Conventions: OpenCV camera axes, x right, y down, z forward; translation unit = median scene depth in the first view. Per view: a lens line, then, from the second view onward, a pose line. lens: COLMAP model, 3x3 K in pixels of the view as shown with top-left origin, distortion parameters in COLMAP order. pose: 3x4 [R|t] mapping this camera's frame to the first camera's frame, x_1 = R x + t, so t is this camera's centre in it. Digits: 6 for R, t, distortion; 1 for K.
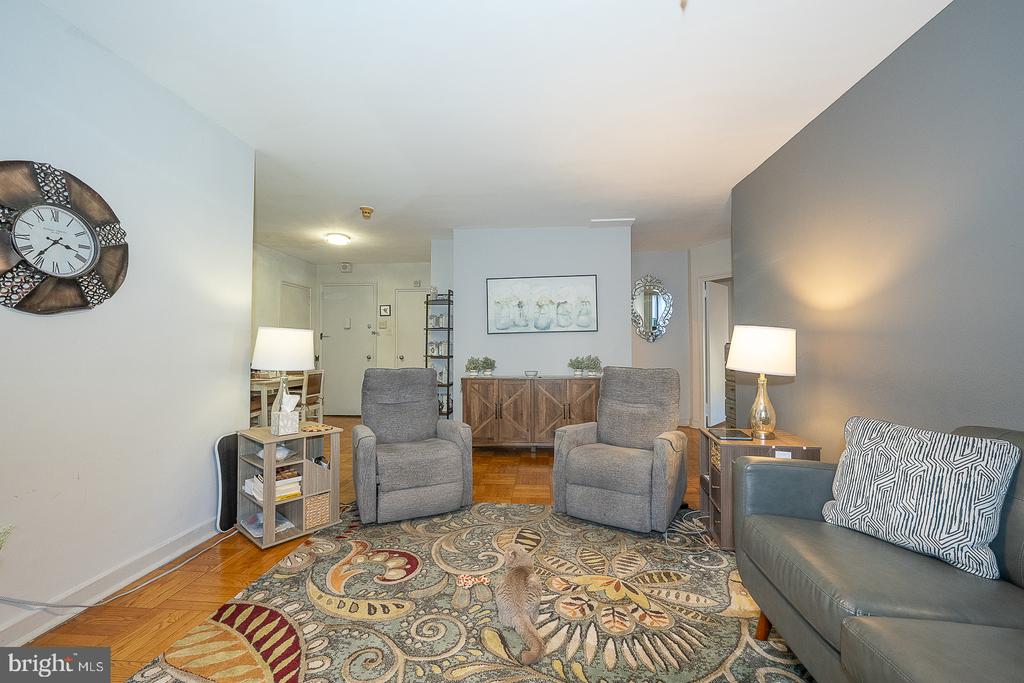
lens RADIAL K [[409.2, 0, 516.4], [0, 409.2, 344.6], [0, 0, 1]] dist [-0.009110, 0.000374]
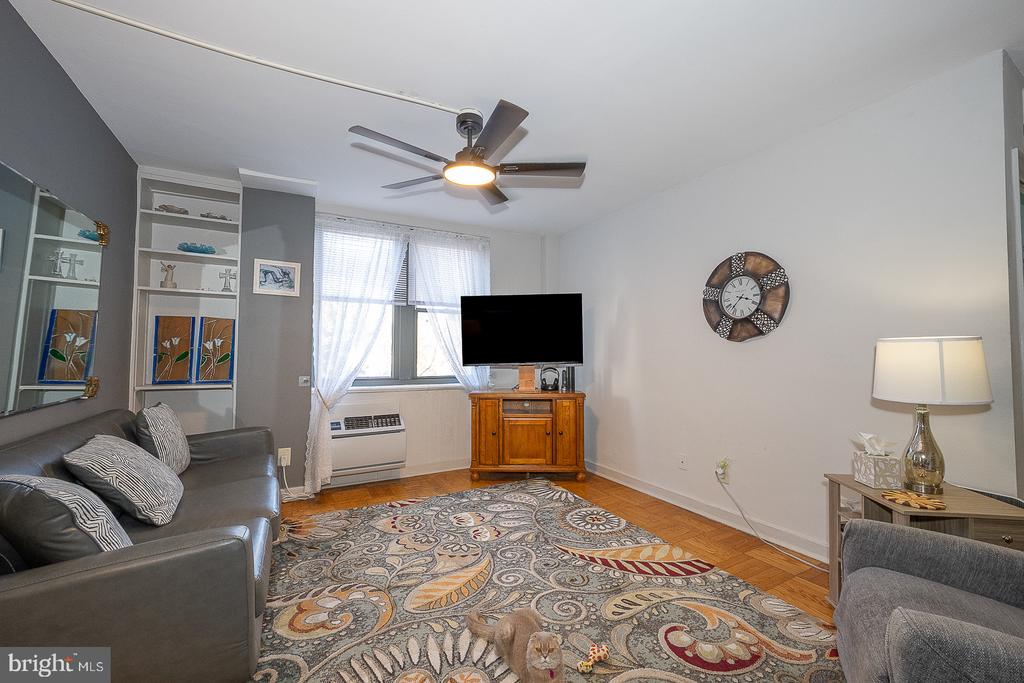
lens RADIAL K [[409.2, 0, 509.5], [0, 409.2, 336.9], [0, 0, 1]] dist [-0.009110, 0.000374]
pose [[-0.843274, -0.021364, -0.537059, 0.532047], [0.006462, 0.998735, -0.049876, -0.014675], [0.537445, -0.045530, -0.842069, 1.802964]]
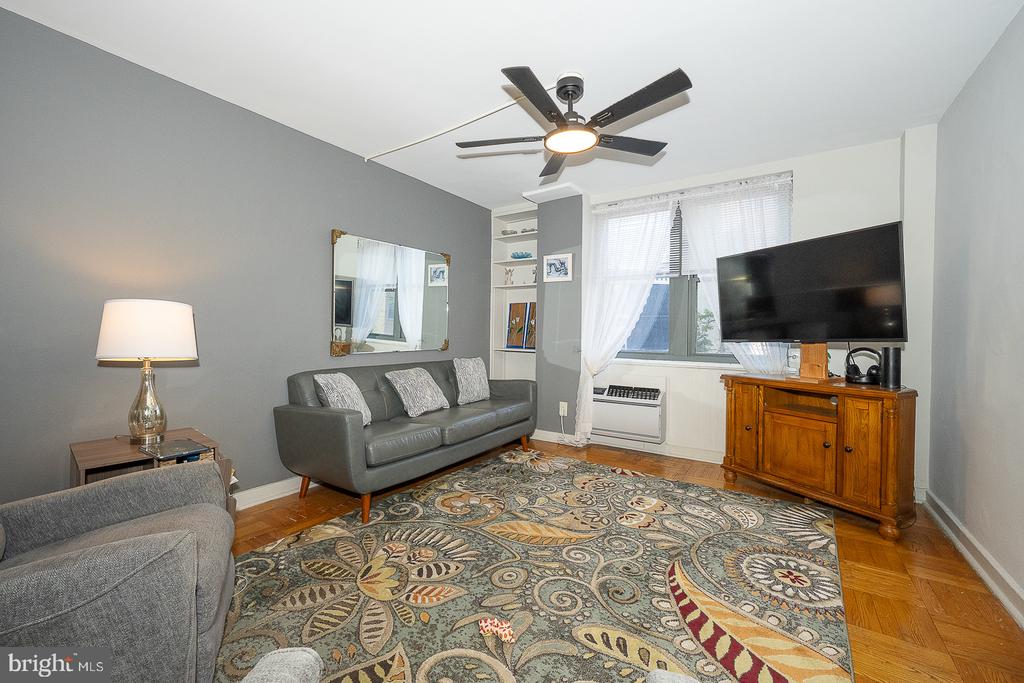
lens RADIAL K [[409.2, 0, 517.4], [0, 409.2, 336.5], [0, 0, 1]] dist [-0.009110, 0.000374]
pose [[-0.867691, -0.010162, 0.497001, -0.581897], [-0.013213, 0.999909, -0.002625, 0.024769], [-0.496929, -0.008845, -0.867746, 1.851308]]
